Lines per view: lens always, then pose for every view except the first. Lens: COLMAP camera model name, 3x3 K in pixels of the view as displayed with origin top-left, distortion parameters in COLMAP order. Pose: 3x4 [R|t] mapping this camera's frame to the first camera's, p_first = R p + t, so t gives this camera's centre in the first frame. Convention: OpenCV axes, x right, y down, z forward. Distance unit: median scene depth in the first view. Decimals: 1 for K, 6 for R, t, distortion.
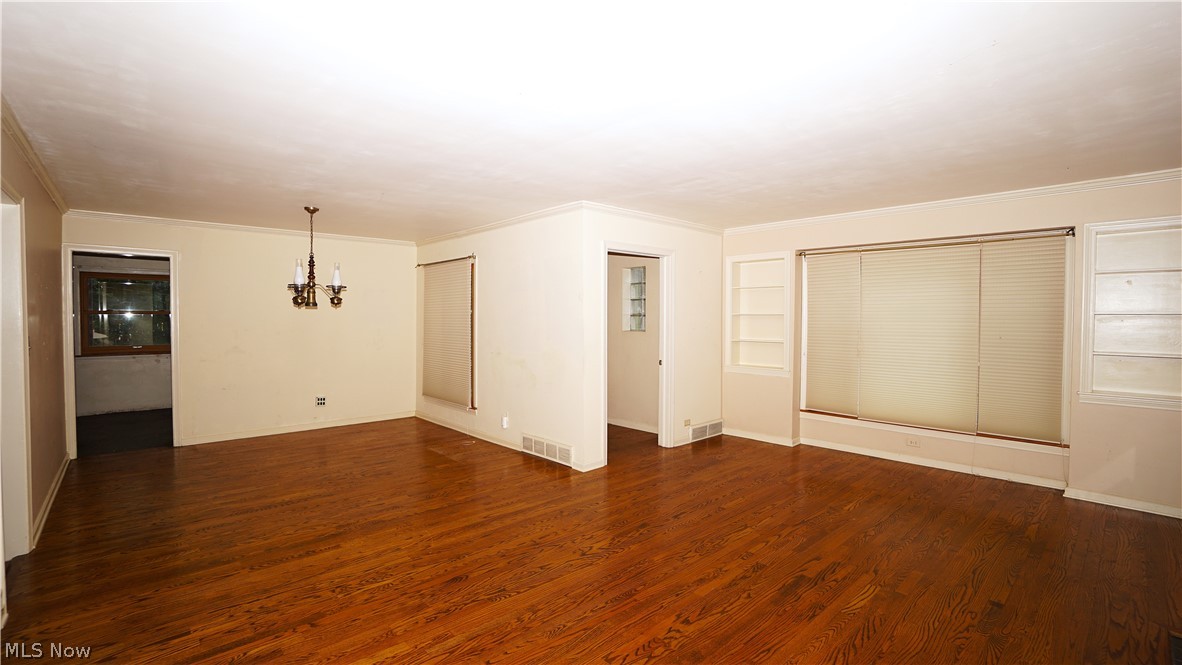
lens RADIAL K [[518.9, 0, 583.5], [0, 518.9, 332.8], [0, 0, 1]] dist [-0.060819, 0.020676]
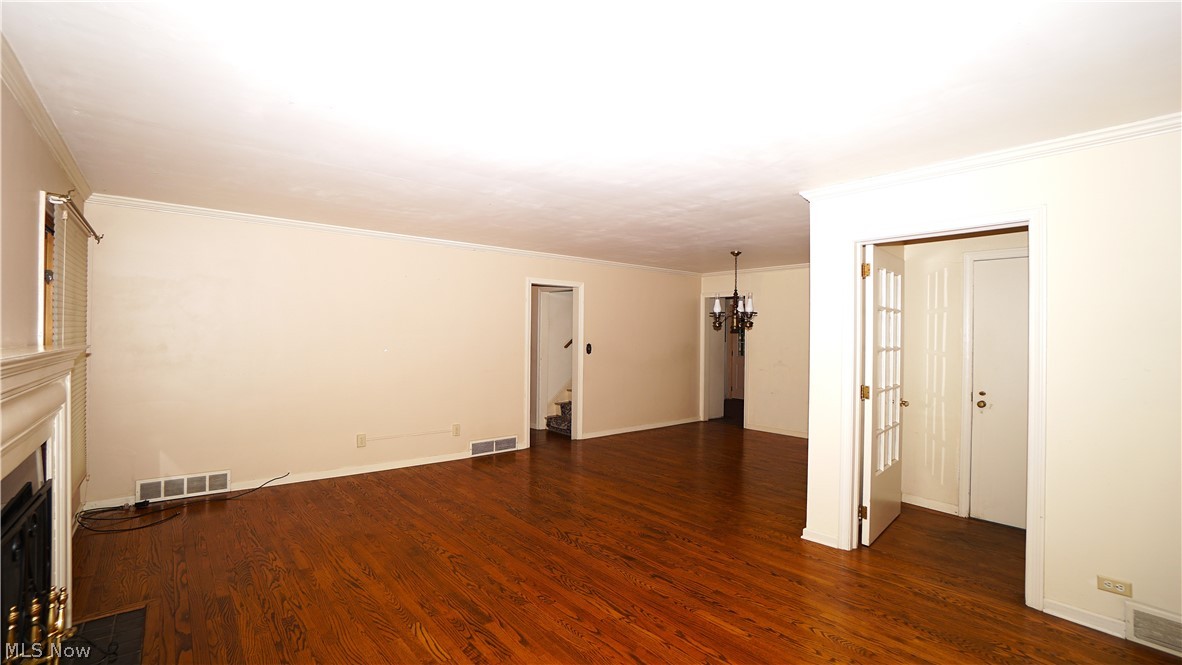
lens RADIAL K [[518.9, 0, 583.5], [0, 518.9, 332.8], [0, 0, 1]] dist [-0.060819, 0.020676]
pose [[-0.043680, -0.005749, -0.999029, 1.157053], [-0.040262, 0.999181, -0.003990, -0.033215], [0.998234, 0.040049, -0.043876, 1.026570]]
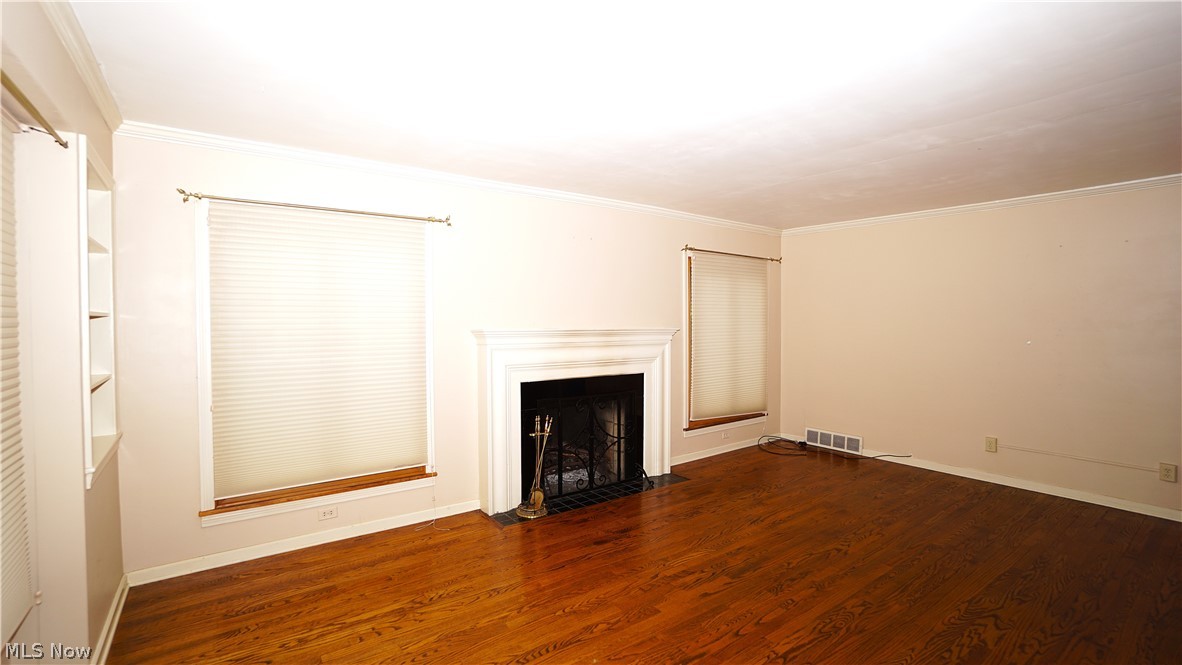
lens RADIAL K [[518.9, 0, 583.5], [0, 518.9, 332.8], [0, 0, 1]] dist [-0.060819, 0.020676]
pose [[-0.994345, -0.002847, 0.106161, 0.536909], [0.002802, 0.998589, 0.053022, -0.054012], [-0.106163, 0.053019, -0.992934, 1.742708]]
